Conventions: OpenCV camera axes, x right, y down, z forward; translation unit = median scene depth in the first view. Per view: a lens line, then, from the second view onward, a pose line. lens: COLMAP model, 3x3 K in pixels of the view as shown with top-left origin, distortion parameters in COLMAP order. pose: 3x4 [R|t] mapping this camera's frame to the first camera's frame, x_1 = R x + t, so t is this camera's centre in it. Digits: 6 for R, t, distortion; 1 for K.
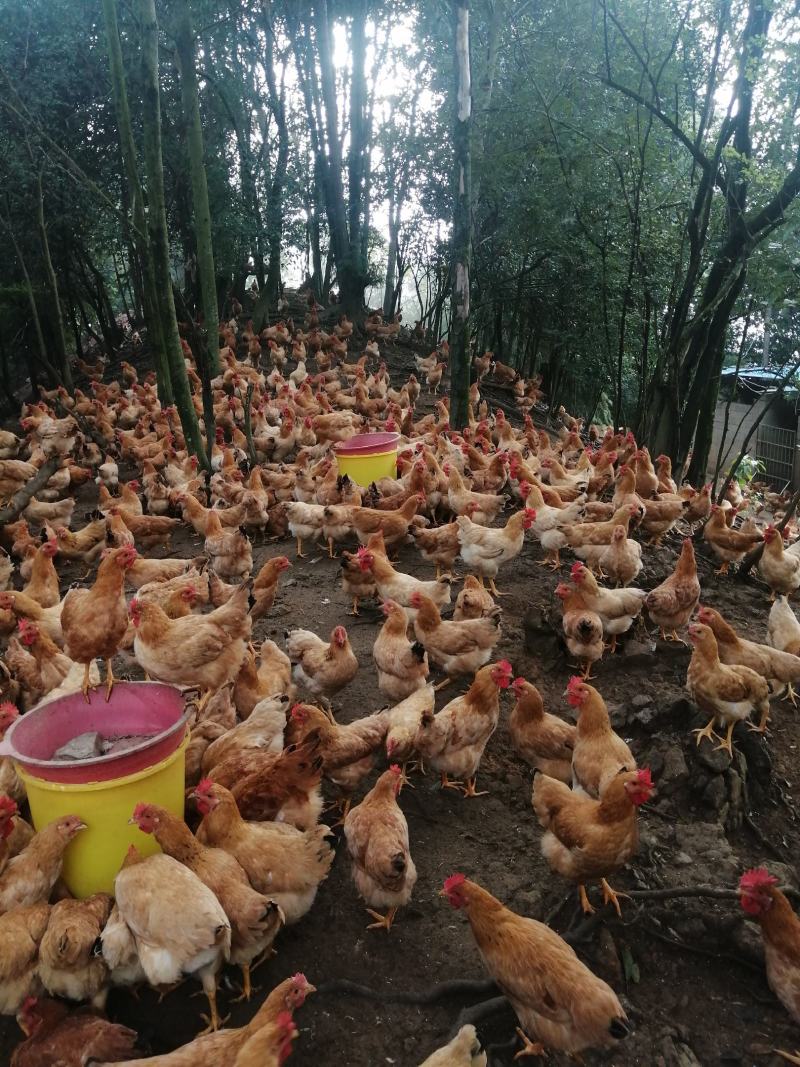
lens RADIAL K [[837.0, 0, 400.0], [0, 837.0, 533.5], [0, 0, 1]] dist [0.052575, -0.120763]
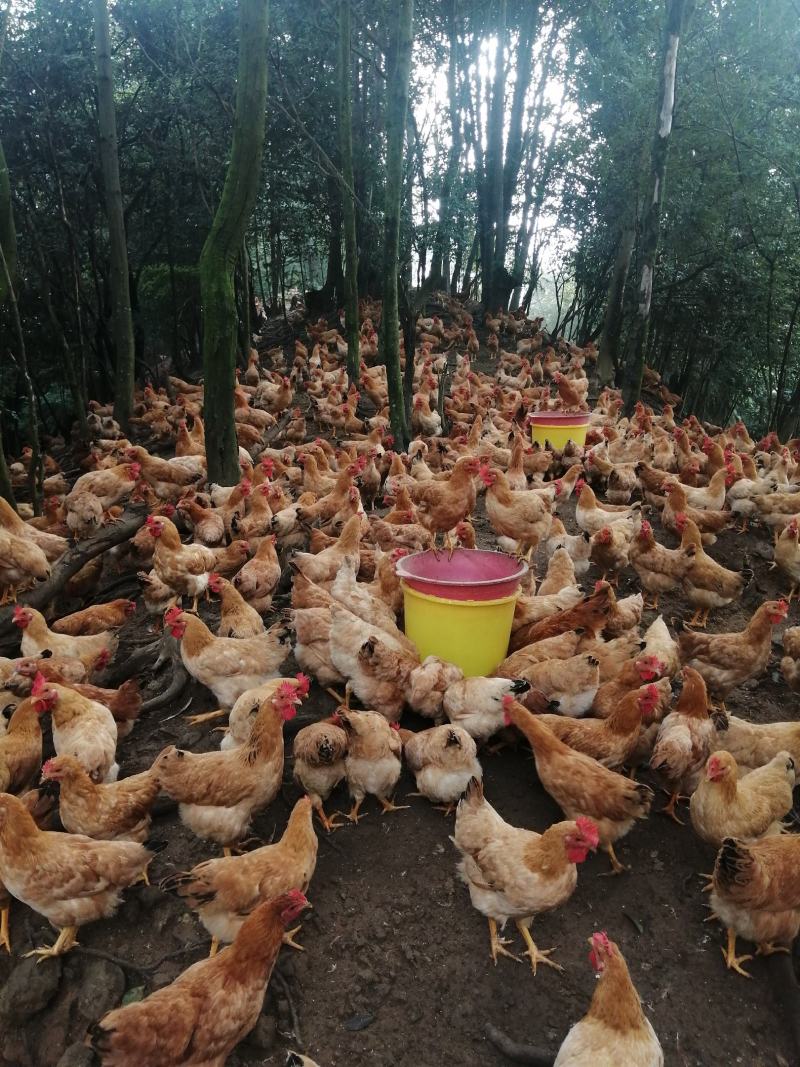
lens RADIAL K [[855.1, 0, 393.3], [0, 855.1, 529.6], [0, 0, 1]] dist [0.028014, -0.065522]
pose [[0.990625, 0.092651, -0.100392, -0.140646], [-0.094216, 0.995492, -0.010953, 0.080236], [0.098924, 0.020309, 0.994888, -0.168703]]
